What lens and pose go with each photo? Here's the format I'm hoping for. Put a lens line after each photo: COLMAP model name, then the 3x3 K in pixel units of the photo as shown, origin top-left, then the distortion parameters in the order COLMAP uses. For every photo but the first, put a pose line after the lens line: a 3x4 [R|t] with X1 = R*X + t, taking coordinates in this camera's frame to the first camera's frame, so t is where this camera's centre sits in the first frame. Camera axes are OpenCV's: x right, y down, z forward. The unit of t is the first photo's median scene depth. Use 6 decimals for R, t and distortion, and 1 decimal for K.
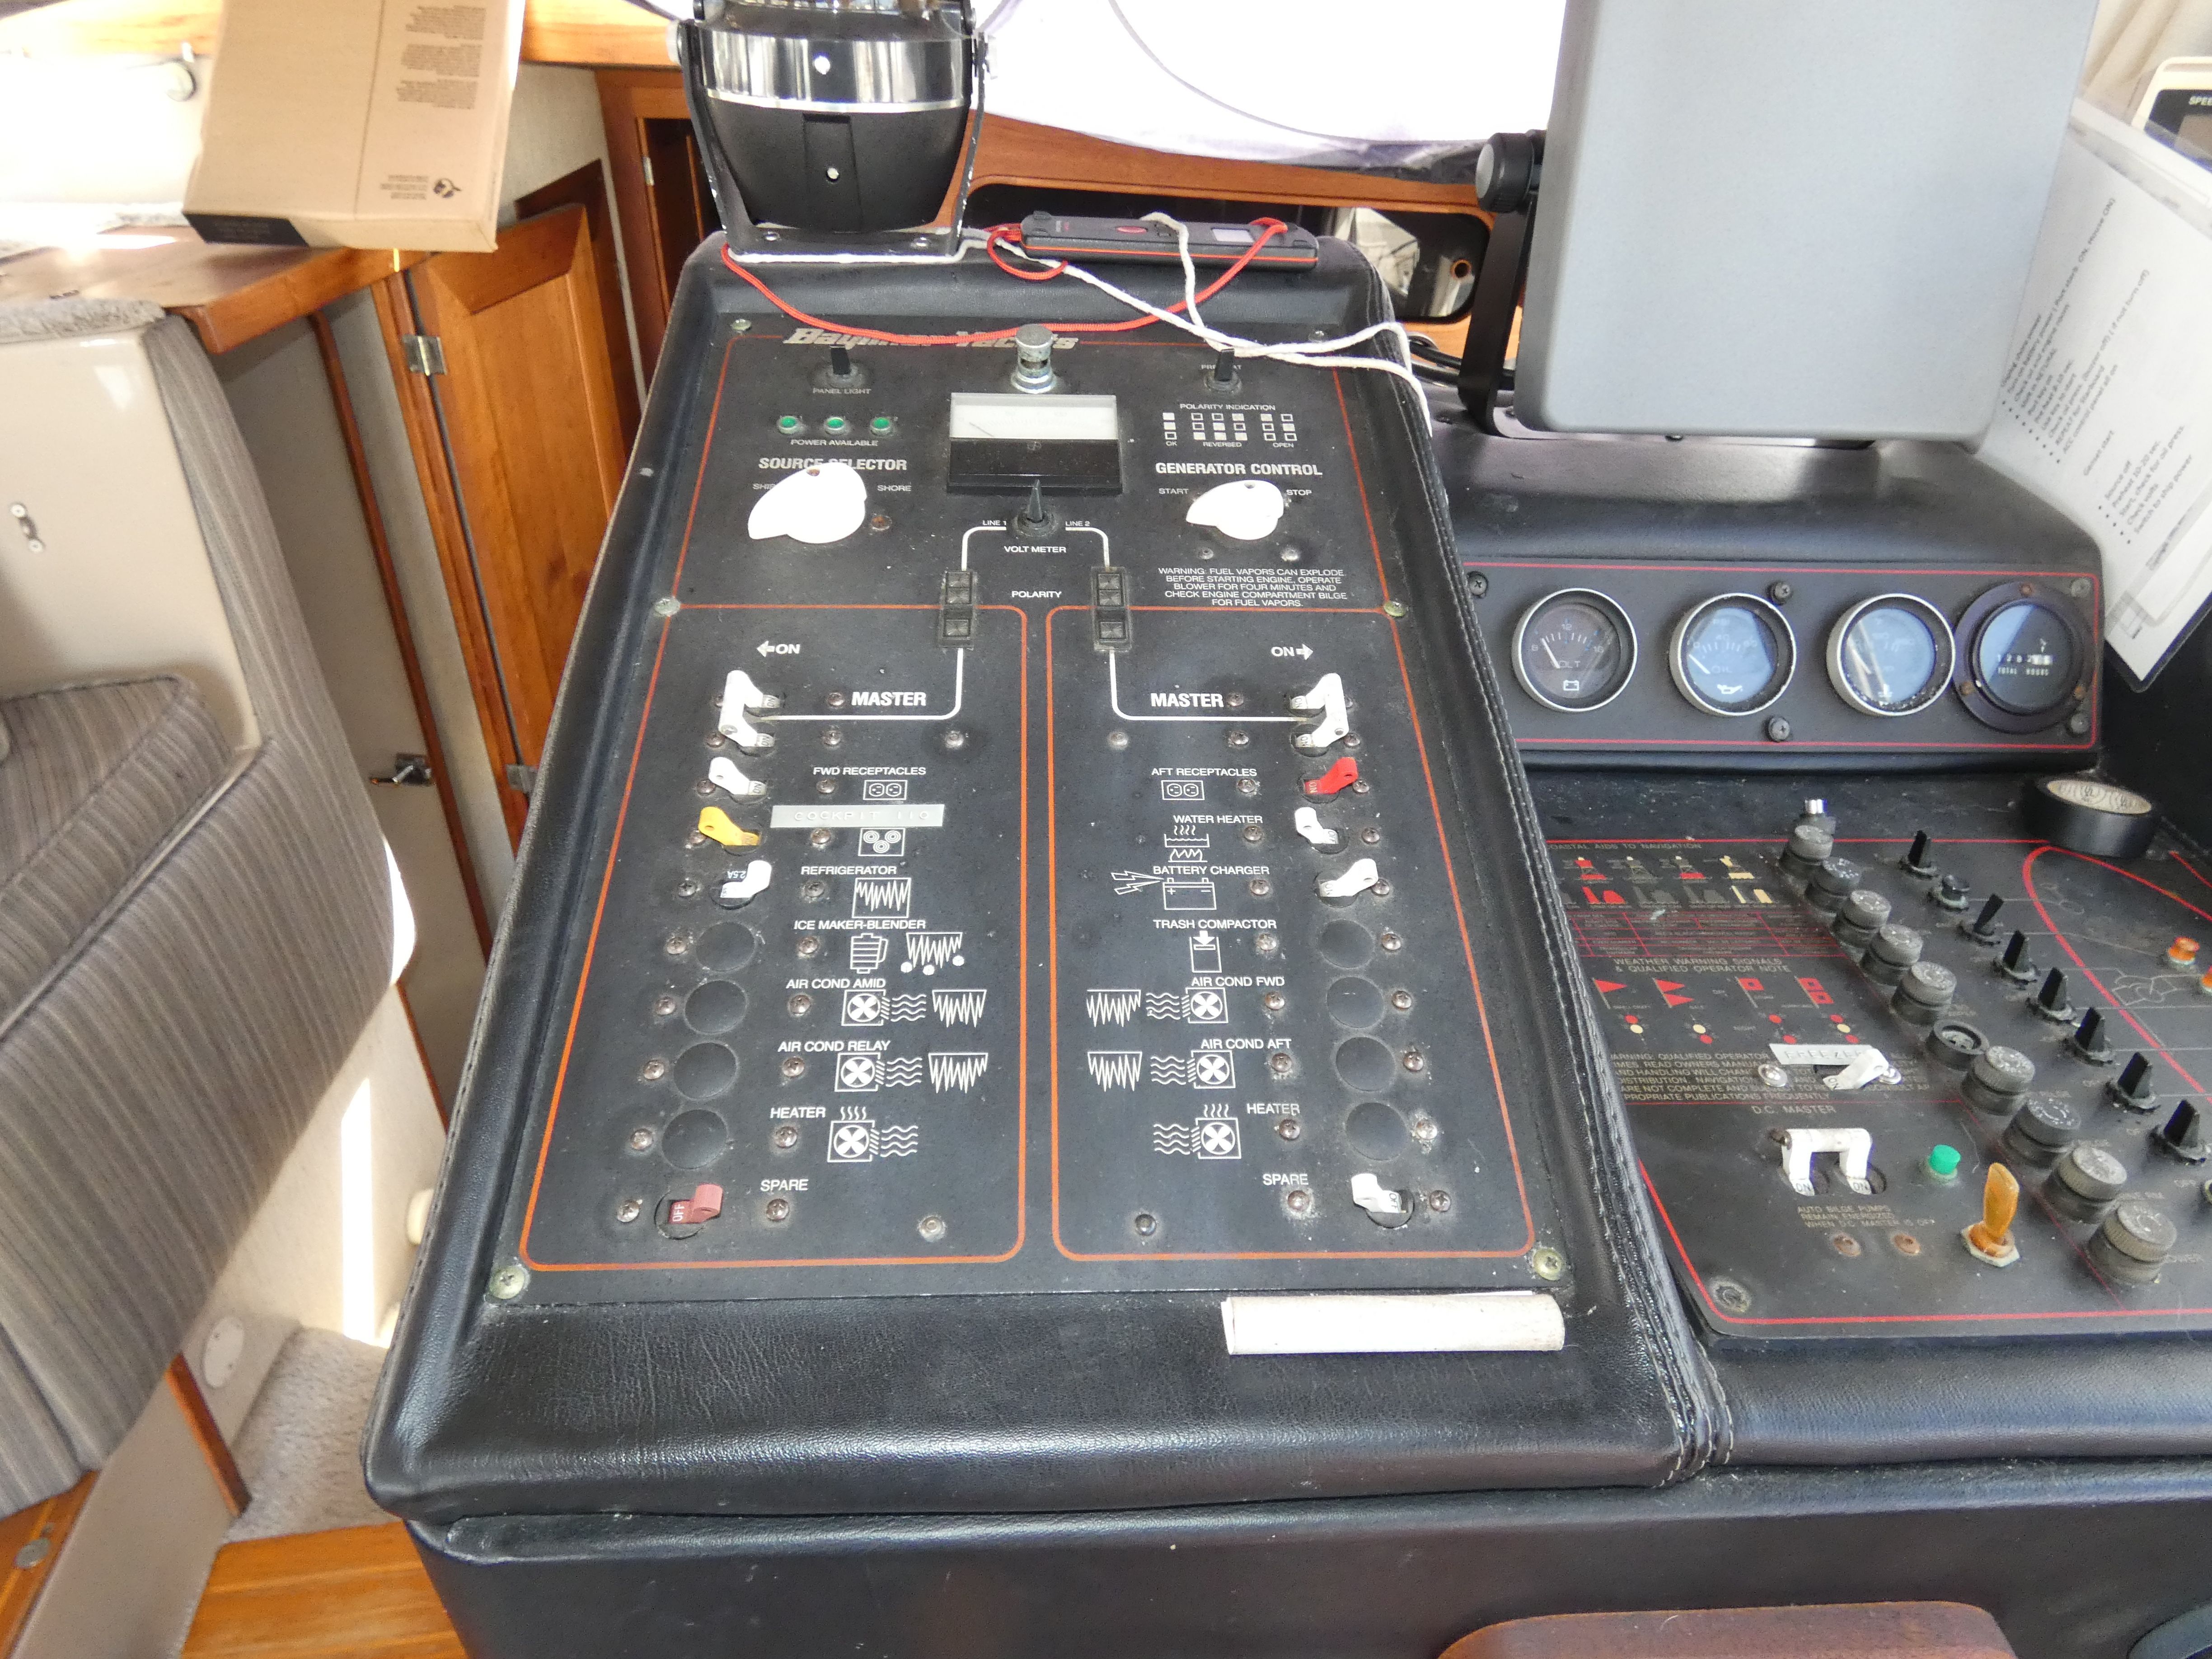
lens RADIAL K [[1344.9, 0, 1076.1], [0, 1344.9, 841.3], [0, 0, 1]] dist [0.001386, -0.003216]
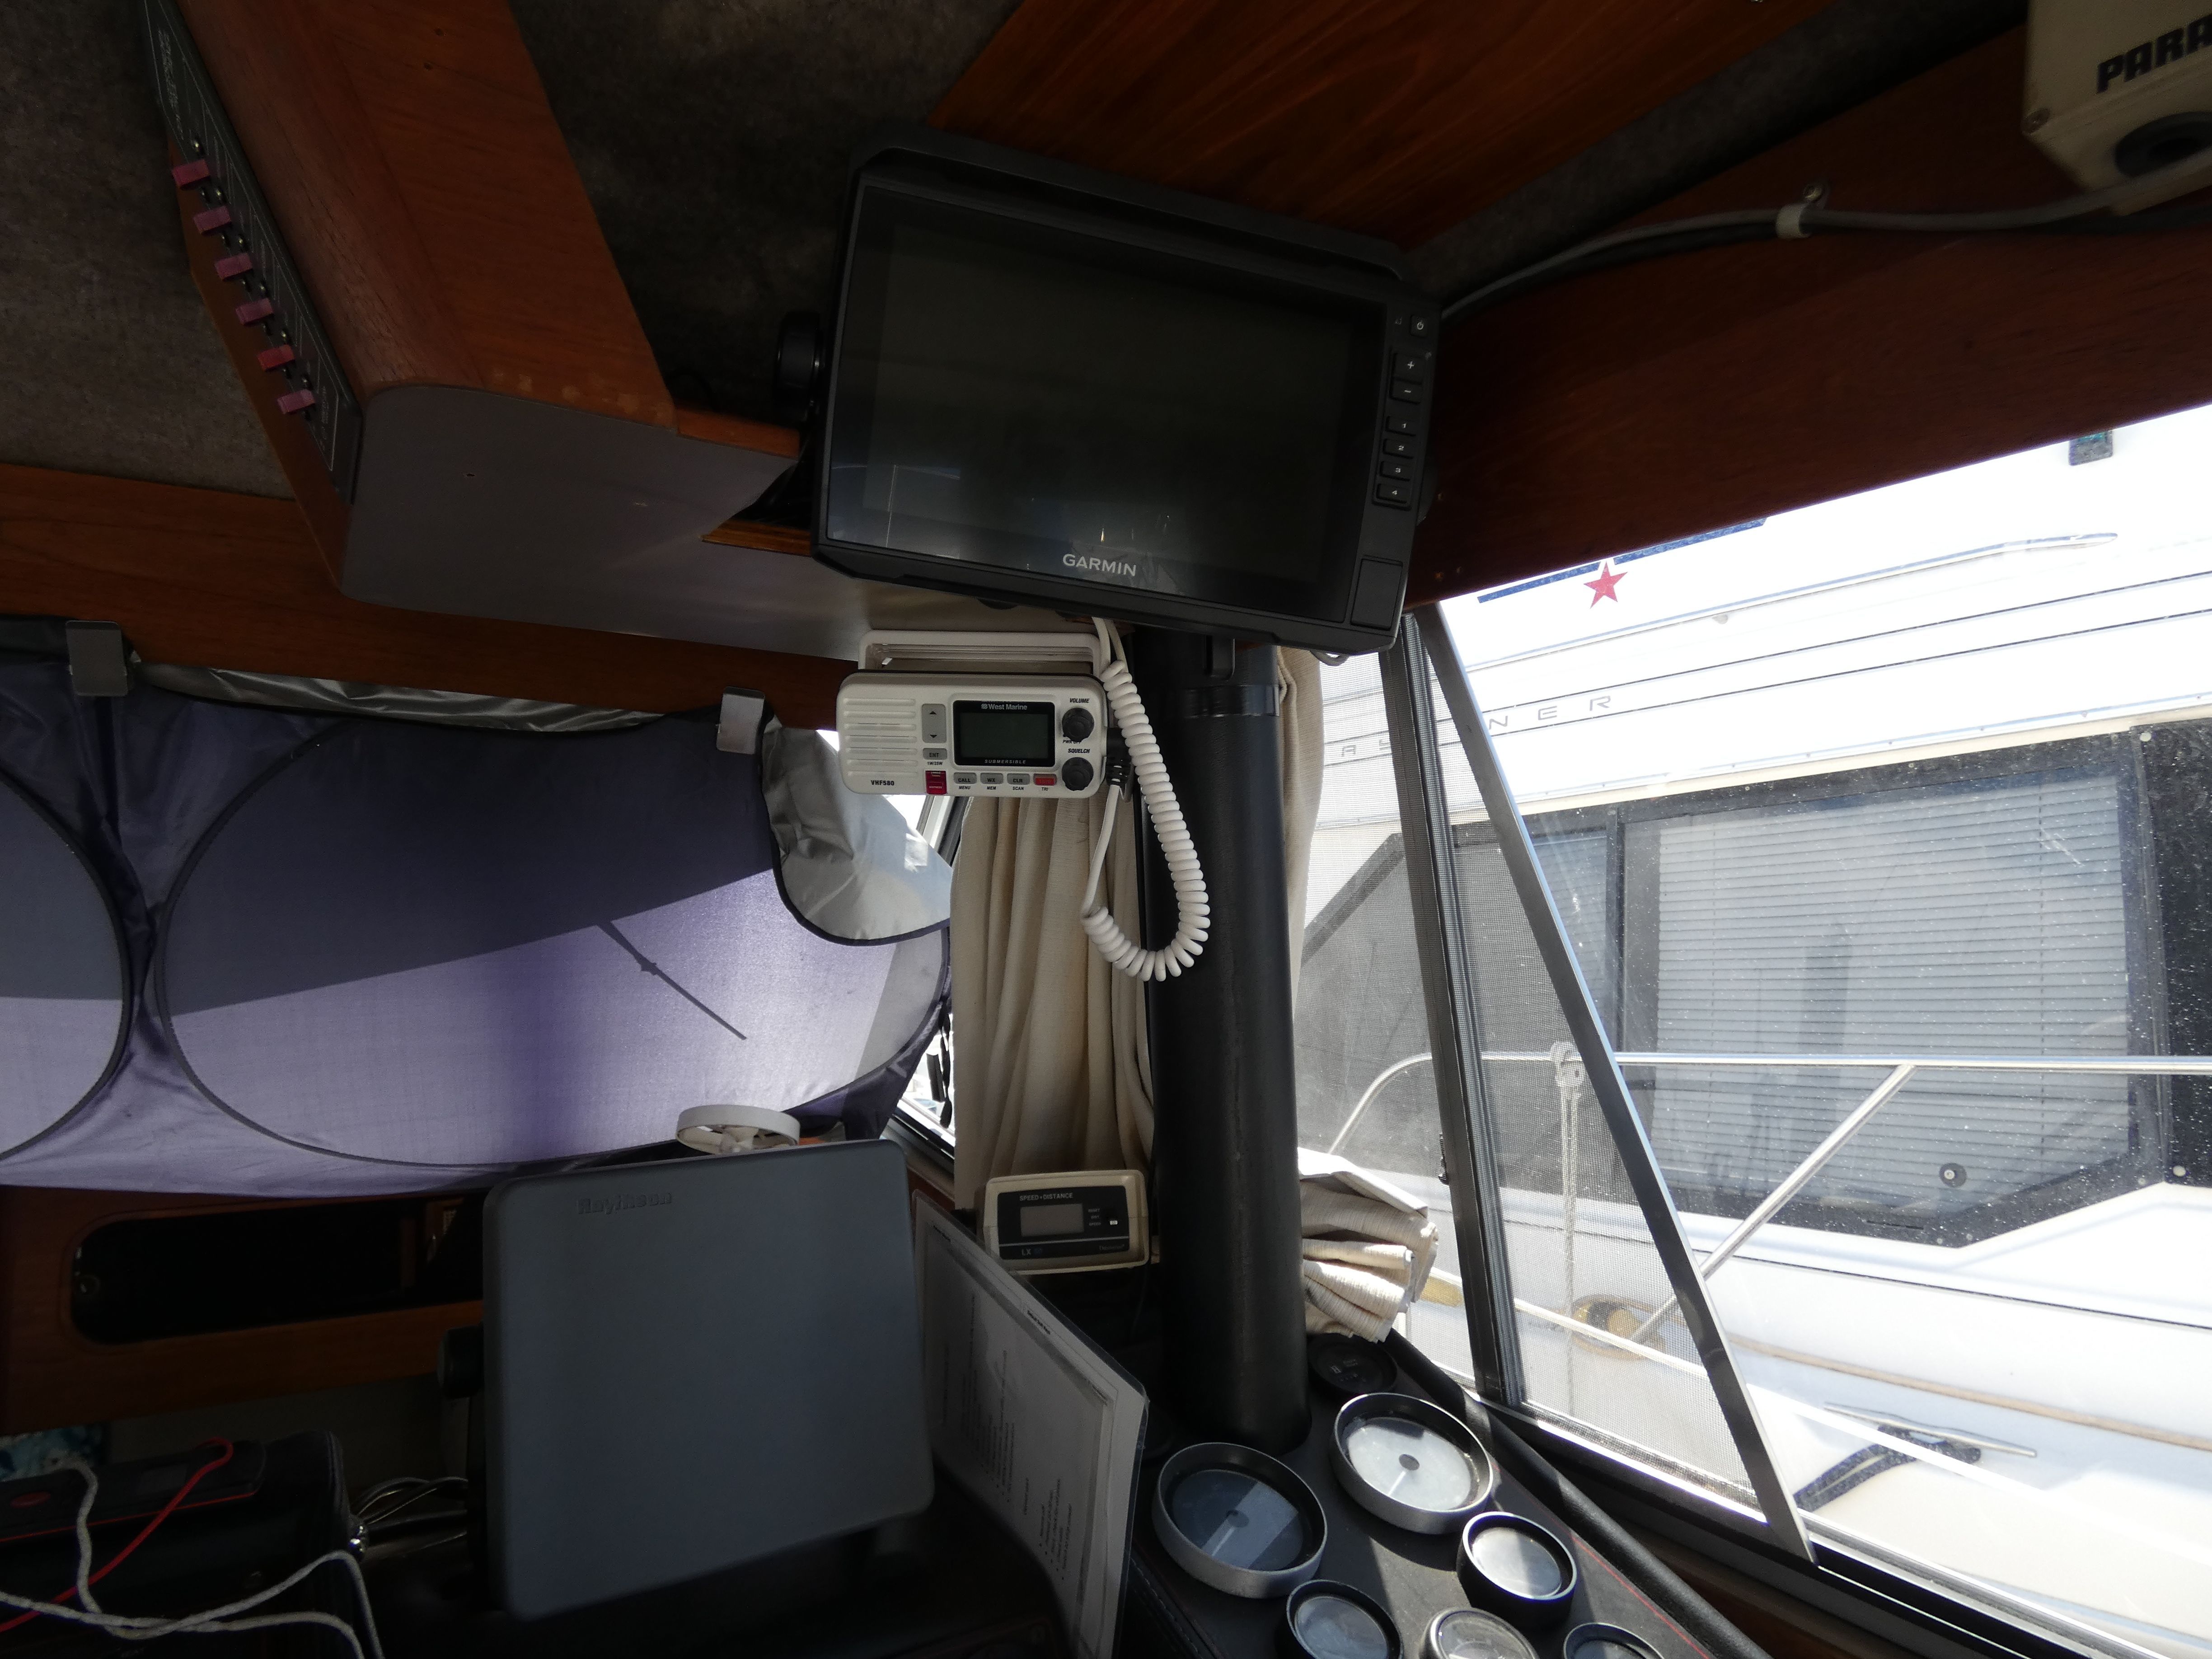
lens RADIAL K [[1344.9, 0, 1095.5], [0, 1344.9, 831.1], [0, 0, 1]] dist [0.001386, -0.003216]
pose [[0.871570, -0.018622, 0.489918, 0.260027], [0.300981, 0.809132, -0.504693, -0.156054], [-0.387010, 0.587331, 0.710820, -0.226892]]
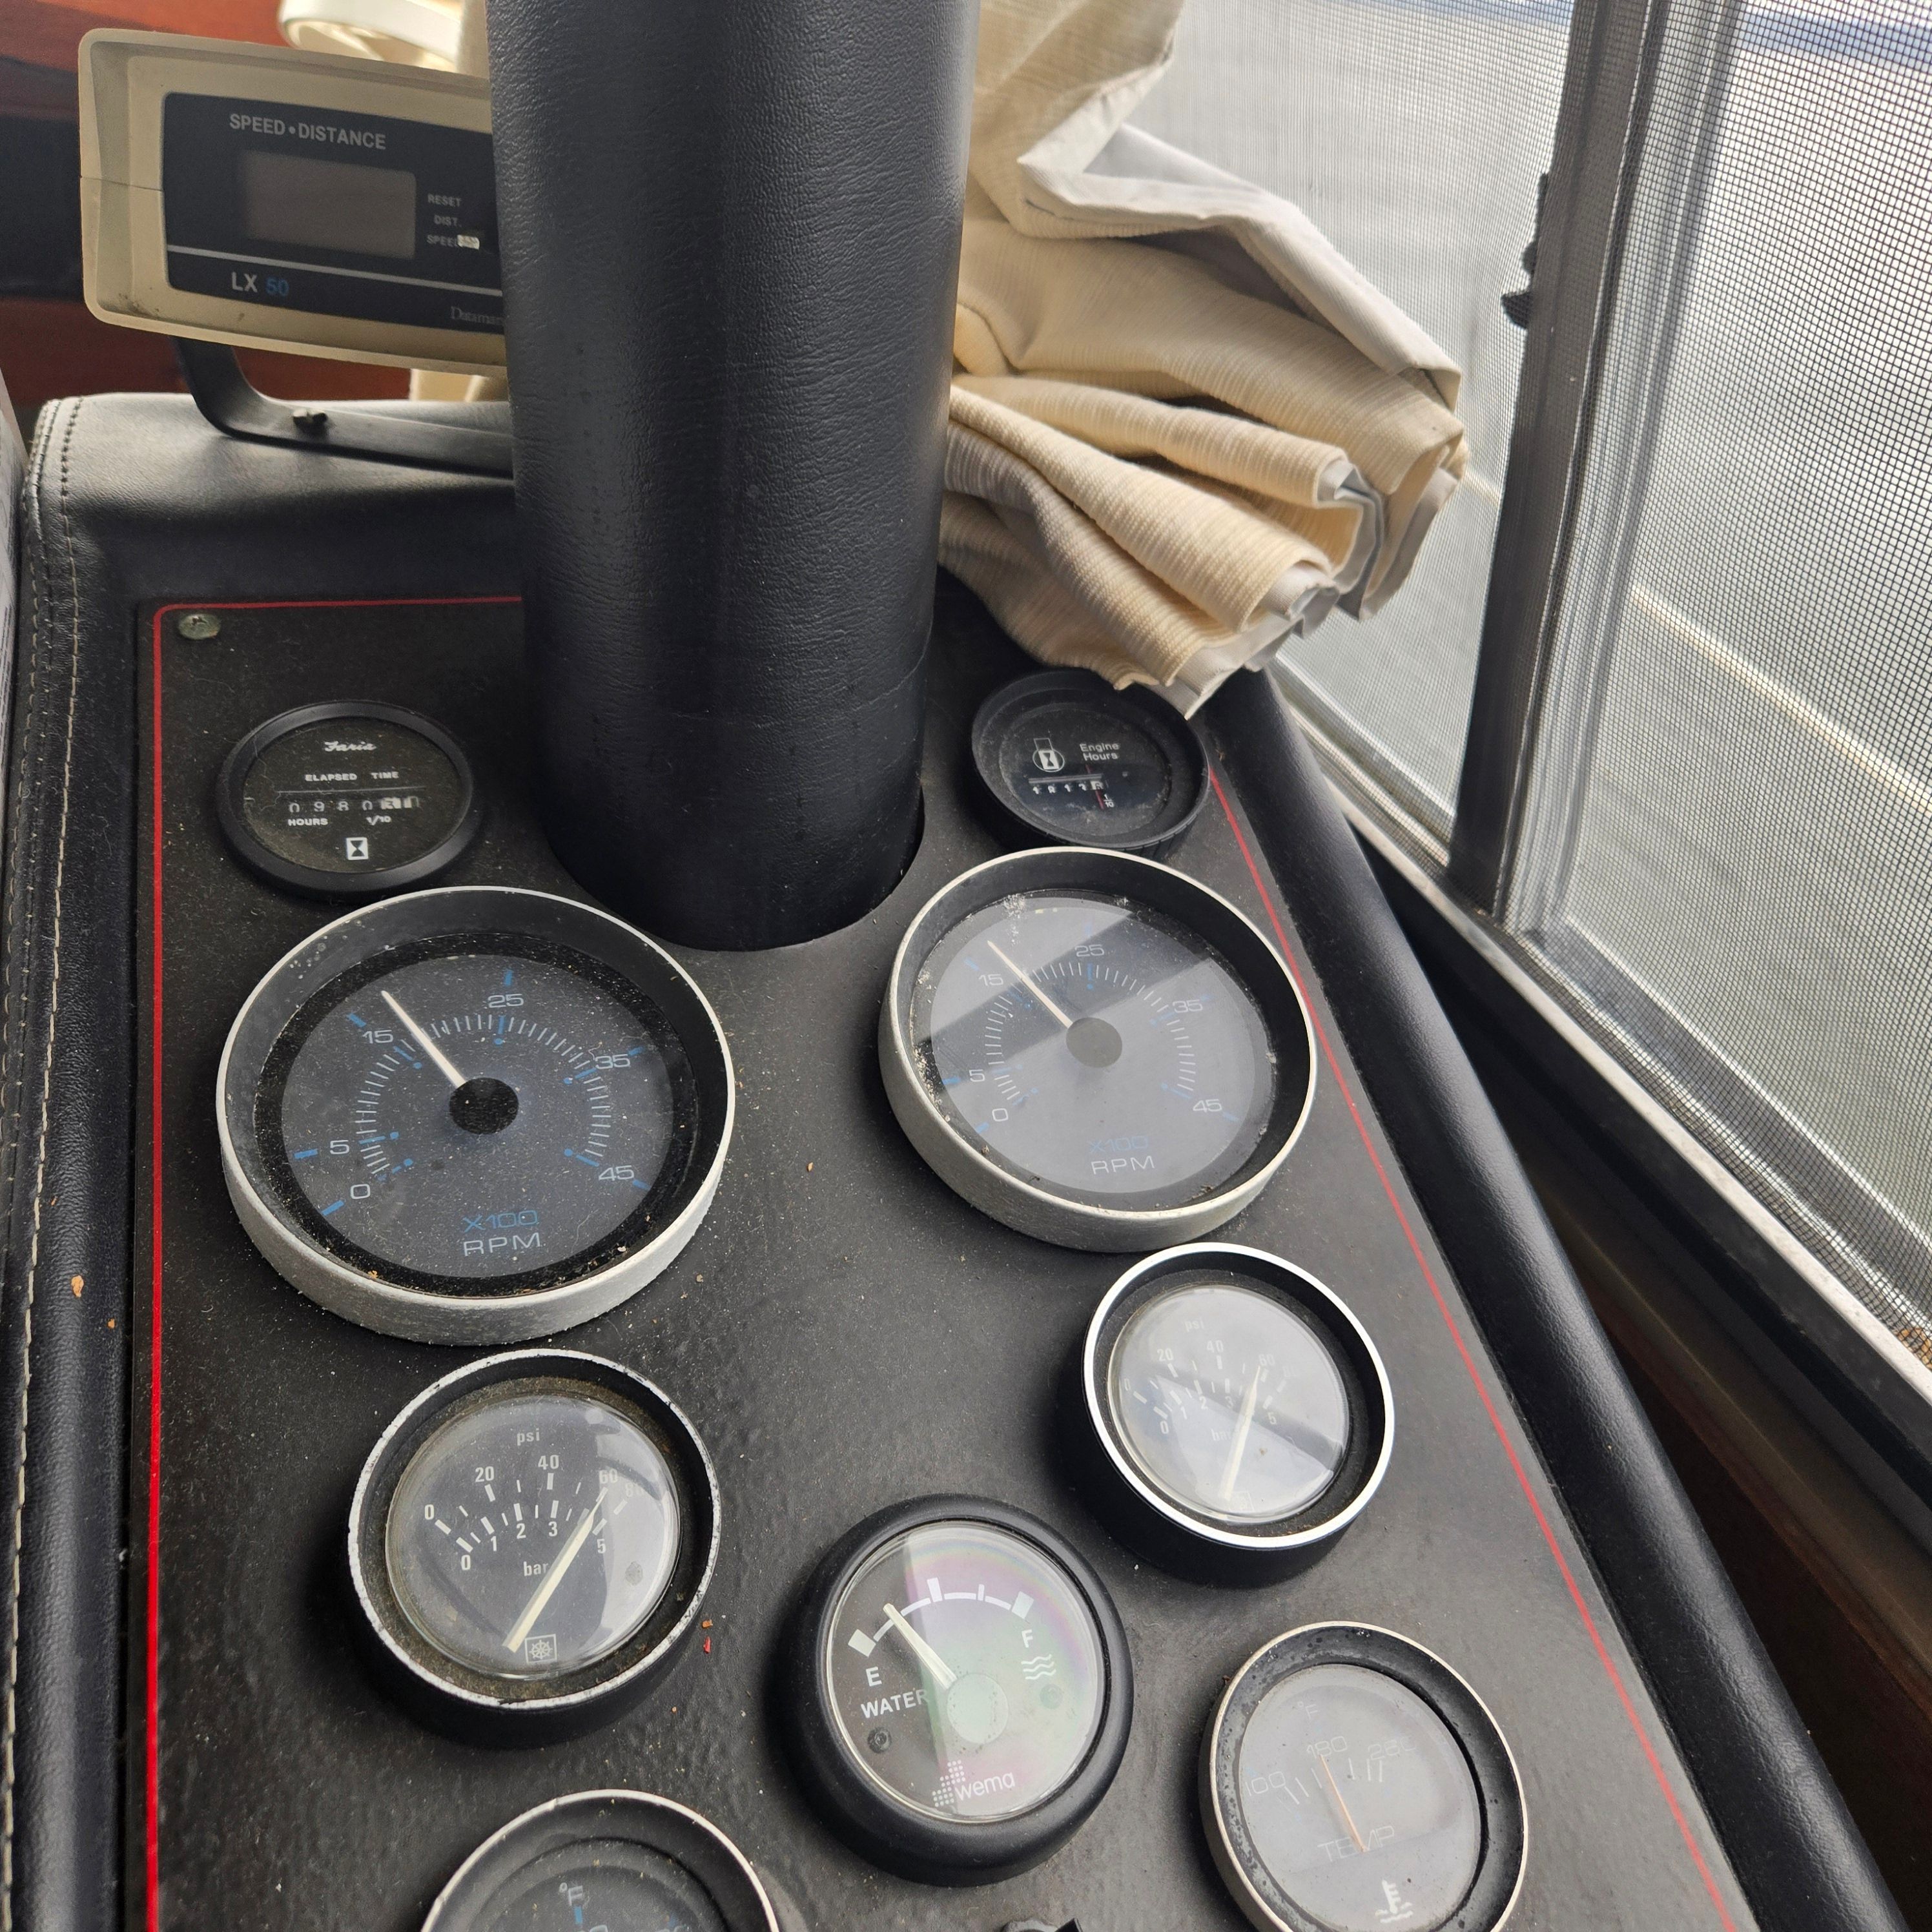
lens RADIAL K [[1756.4, 0, 977.4], [0, 1756.4, 938.6], [0, 0, 1]] dist [0.074099, -0.064684]
pose [[0.959775, -0.075846, 0.270333, 0.970463], [0.076832, 0.997020, 0.006949, -0.276290], [-0.270054, 0.014101, 0.962742, 0.370764]]
